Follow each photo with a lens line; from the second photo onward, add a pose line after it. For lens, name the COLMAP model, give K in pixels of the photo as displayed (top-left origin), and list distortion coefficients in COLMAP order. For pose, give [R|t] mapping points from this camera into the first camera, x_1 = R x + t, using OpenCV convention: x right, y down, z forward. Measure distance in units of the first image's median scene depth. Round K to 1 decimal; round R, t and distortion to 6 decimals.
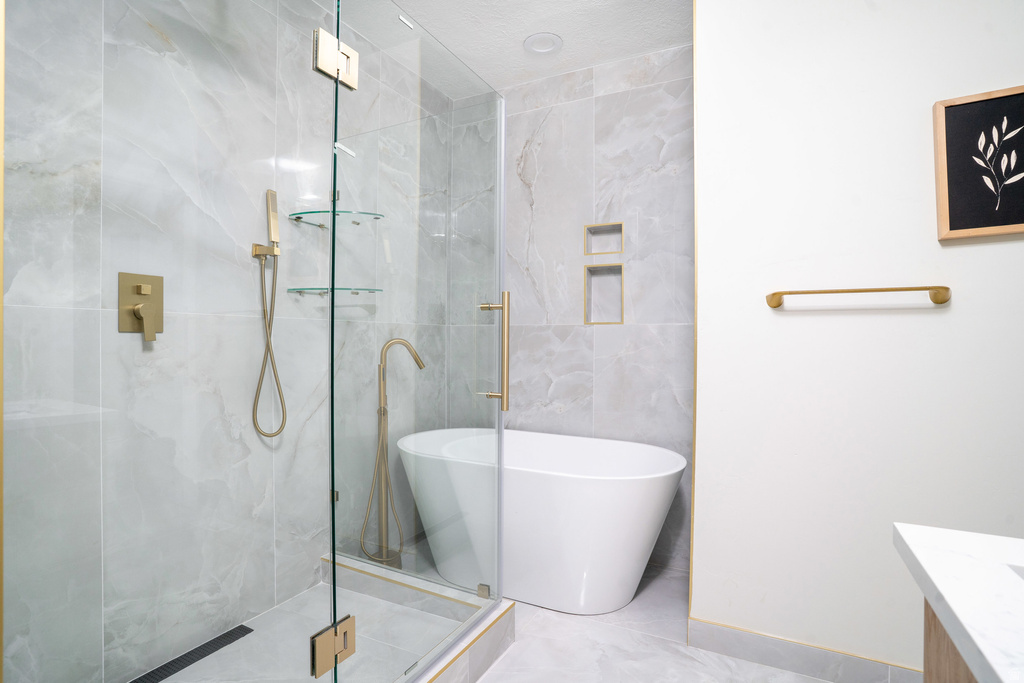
lens RADIAL K [[556.9, 0, 498.1], [0, 556.9, 340.9], [0, 0, 1]] dist [-0.000986, 0.044588]
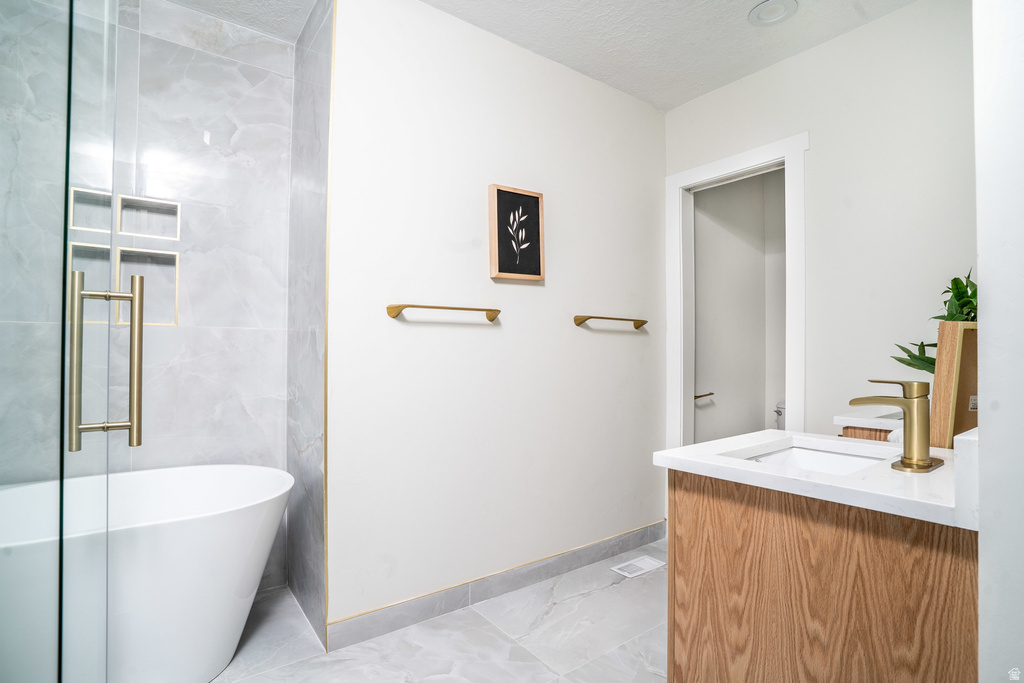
lens RADIAL K [[556.9, 0, 498.1], [0, 556.9, 340.9], [0, 0, 1]] dist [-0.000986, 0.044588]
pose [[0.466246, 0.009789, 0.884601, -0.409636], [-0.001422, 0.999946, -0.010316, 0.000005], [-0.884654, 0.003552, 0.466235, 0.269499]]
